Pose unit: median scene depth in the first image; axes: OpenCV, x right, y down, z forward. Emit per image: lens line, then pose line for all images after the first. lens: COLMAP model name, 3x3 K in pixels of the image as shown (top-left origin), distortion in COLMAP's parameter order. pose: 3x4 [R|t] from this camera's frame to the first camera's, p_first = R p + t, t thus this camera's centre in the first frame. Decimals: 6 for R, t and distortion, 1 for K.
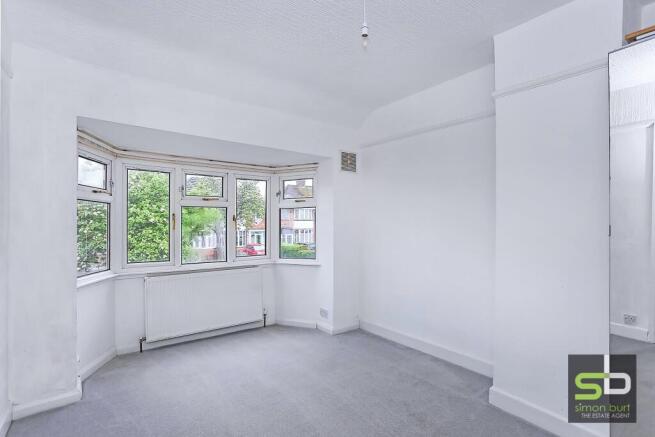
lens RADIAL K [[320.9, 0, 325.5], [0, 320.9, 218.9], [0, 0, 1]] dist [-0.046387, 0.016882]
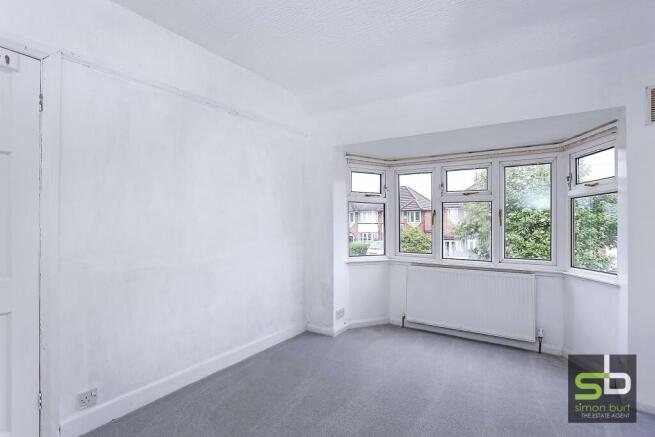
lens RADIAL K [[320.9, 0, 325.4], [0, 320.9, 221.1], [0, 0, 1]] dist [-0.046387, 0.016882]
pose [[0.308448, 0.000993, -0.951241, 0.440482], [0.012902, 0.999903, 0.005227, 0.010405], [0.951154, -0.013885, 0.308405, 0.328821]]
